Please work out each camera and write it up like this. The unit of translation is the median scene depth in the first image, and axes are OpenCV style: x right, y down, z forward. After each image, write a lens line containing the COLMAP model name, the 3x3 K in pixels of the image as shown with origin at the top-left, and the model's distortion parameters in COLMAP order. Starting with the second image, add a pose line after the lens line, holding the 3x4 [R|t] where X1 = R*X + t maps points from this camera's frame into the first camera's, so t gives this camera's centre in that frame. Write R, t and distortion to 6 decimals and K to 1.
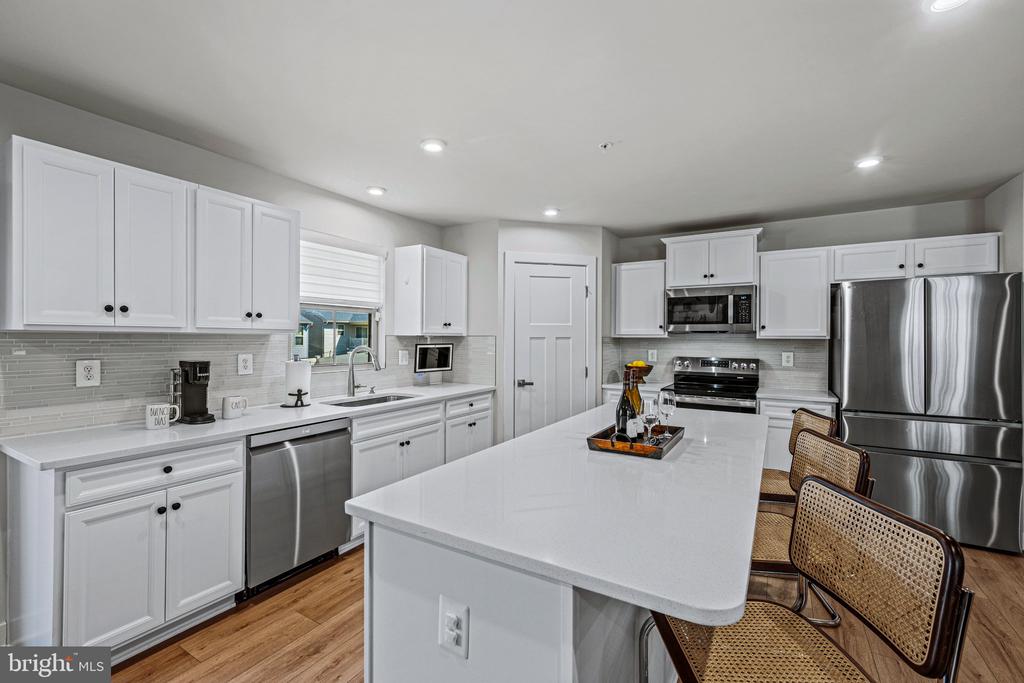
lens RADIAL K [[436.6, 0, 513.2], [0, 436.6, 342.0], [0, 0, 1]] dist [-0.002076, 0.000736]
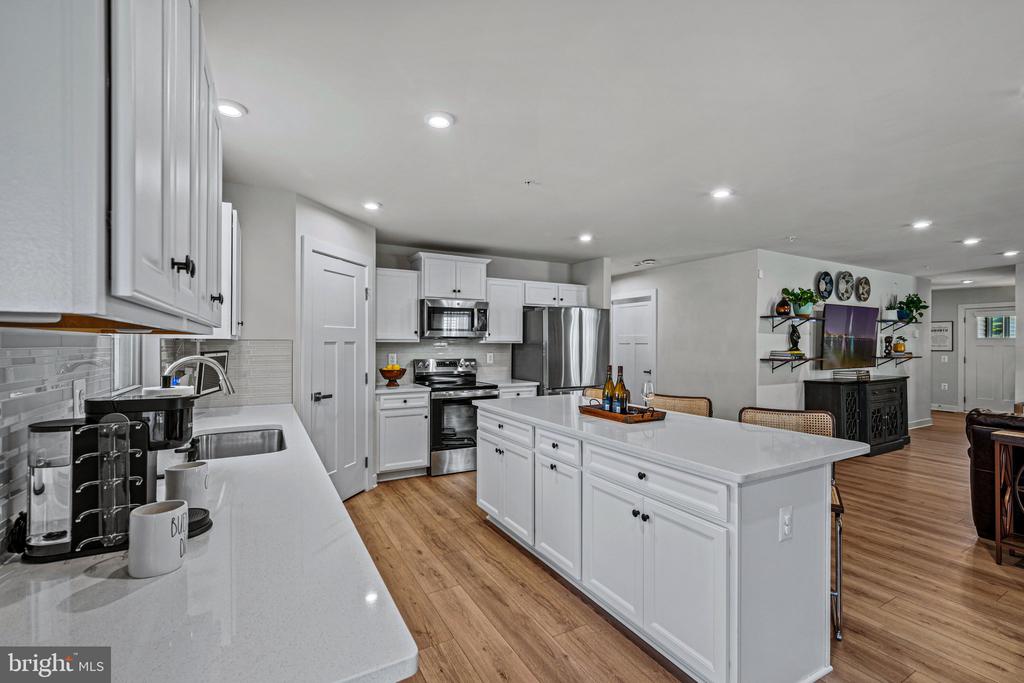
lens RADIAL K [[436.6, 0, 495.0], [0, 436.6, 342.2], [0, 0, 1]] dist [-0.002076, 0.000736]
pose [[0.515644, 0.000726, 0.856803, -0.574081], [0.008274, 0.999949, -0.005827, -0.002427], [-0.856763, 0.010094, 0.515612, 0.315140]]
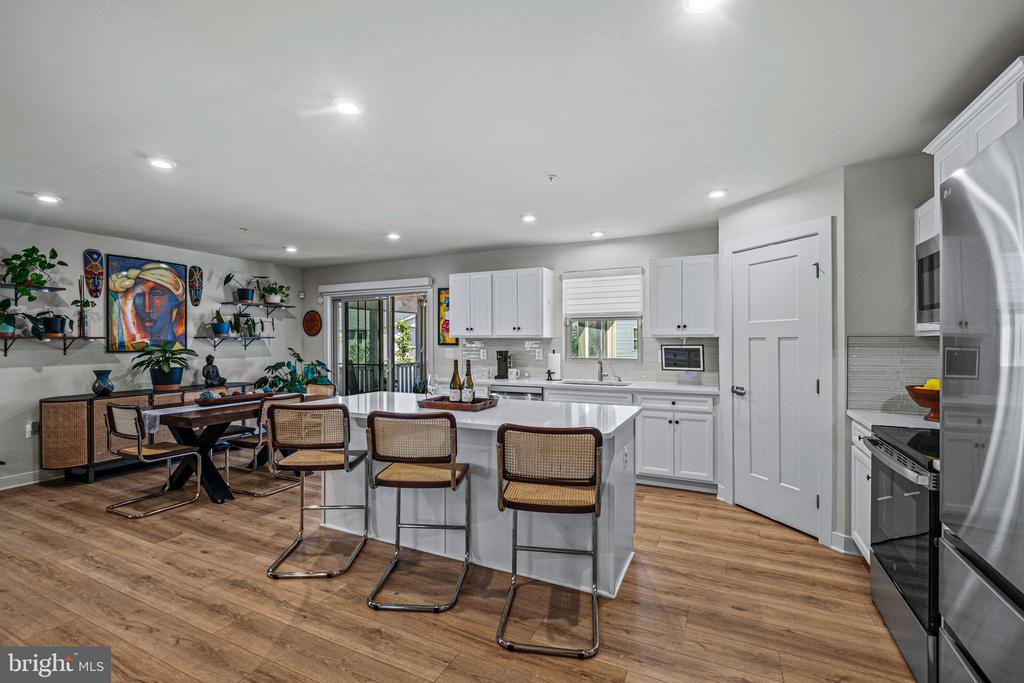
lens RADIAL K [[455.5, 0, 498.0], [0, 455.5, 343.3], [0, 0, 1]] dist [0.001528, -0.000371]
pose [[0.076926, 0.002386, -0.997034, 0.968059], [-0.007449, 0.999971, 0.001818, 0.002054], [0.997009, 0.007287, 0.076942, 0.509886]]
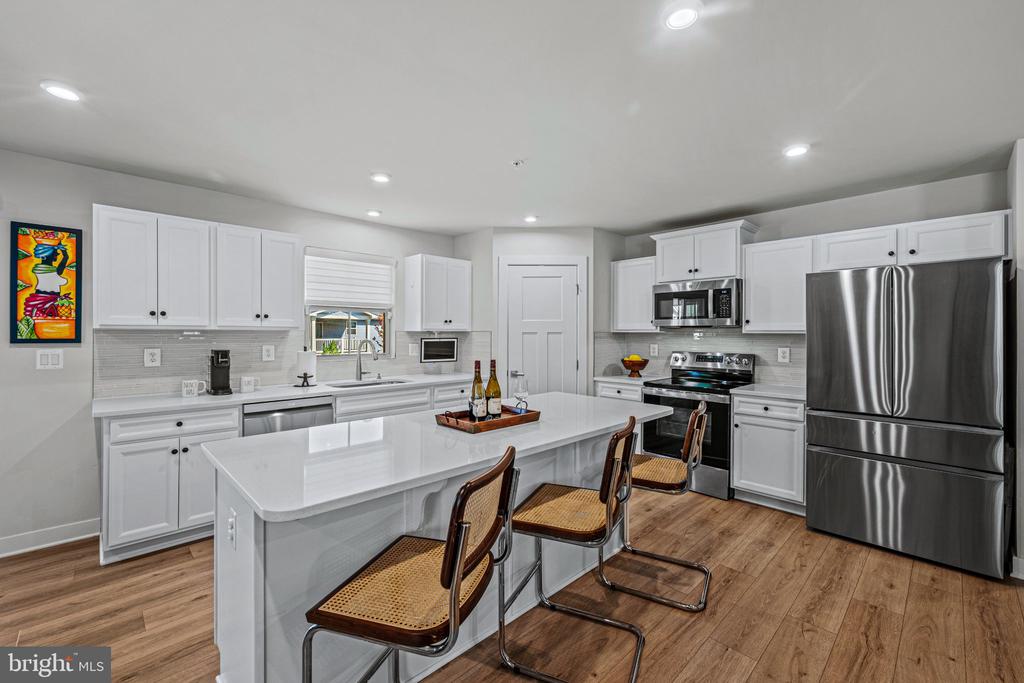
lens RADIAL K [[436.6, 0, 519.3], [0, 436.6, 333.6], [0, 0, 1]] dist [-0.002076, 0.000736]
pose [[0.969281, -0.001341, -0.245952, 0.333837], [-0.000906, 0.999959, -0.009023, 0.002191], [0.245954, 0.008969, 0.969240, -0.066756]]
